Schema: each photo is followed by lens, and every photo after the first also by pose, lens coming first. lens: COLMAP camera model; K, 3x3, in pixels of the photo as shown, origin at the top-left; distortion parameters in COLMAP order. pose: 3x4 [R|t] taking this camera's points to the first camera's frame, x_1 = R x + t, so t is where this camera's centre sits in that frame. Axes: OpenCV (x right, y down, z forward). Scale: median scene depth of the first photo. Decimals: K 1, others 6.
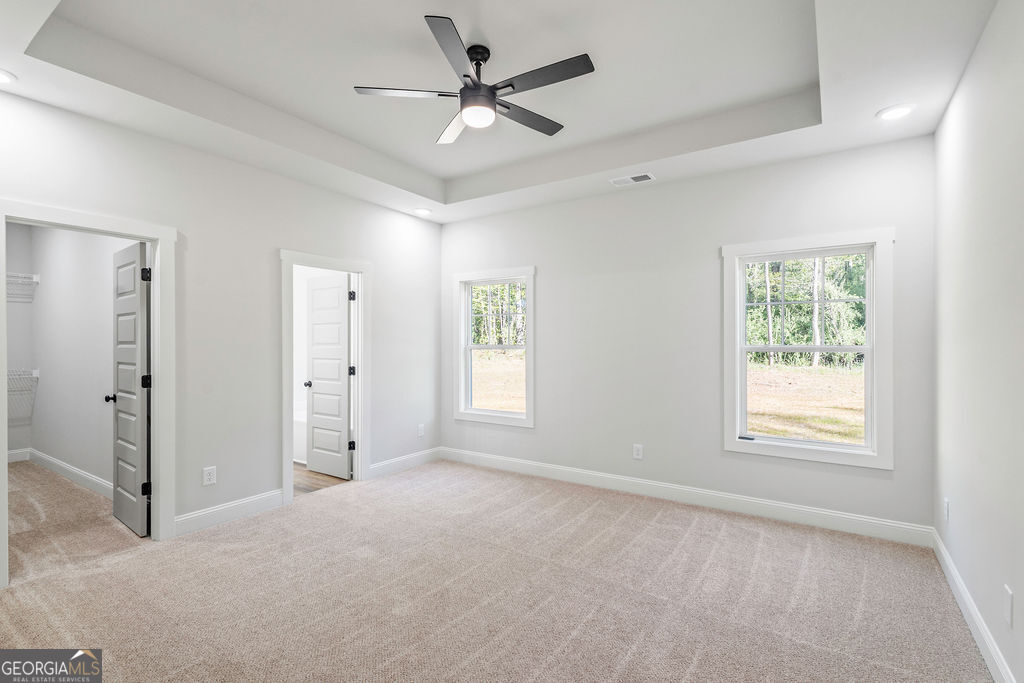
lens RADIAL K [[471.0, 0, 512.0], [0, 471.0, 341.5], [0, 0, 1]] dist [0.009286, -0.000264]
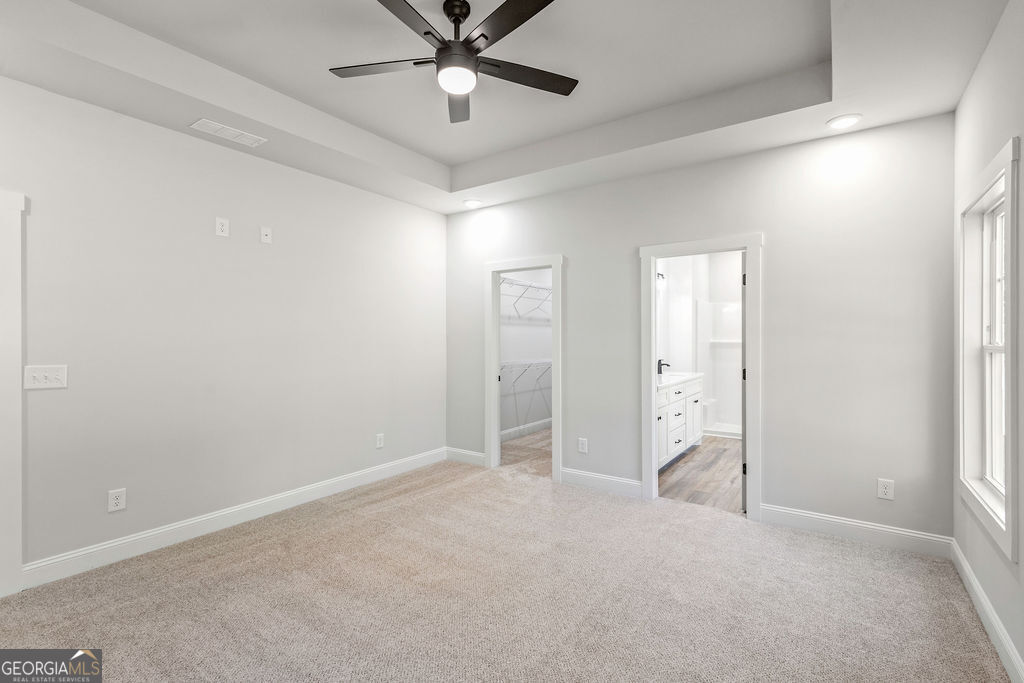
lens RADIAL K [[471.0, 0, 512.0], [0, 471.0, 341.5], [0, 0, 1]] dist [0.009286, -0.000264]
pose [[-0.004057, 0.010944, -0.999932, 0.519038], [0.006168, 0.999921, 0.010919, -0.004653], [0.999973, -0.006124, -0.004125, 0.709858]]
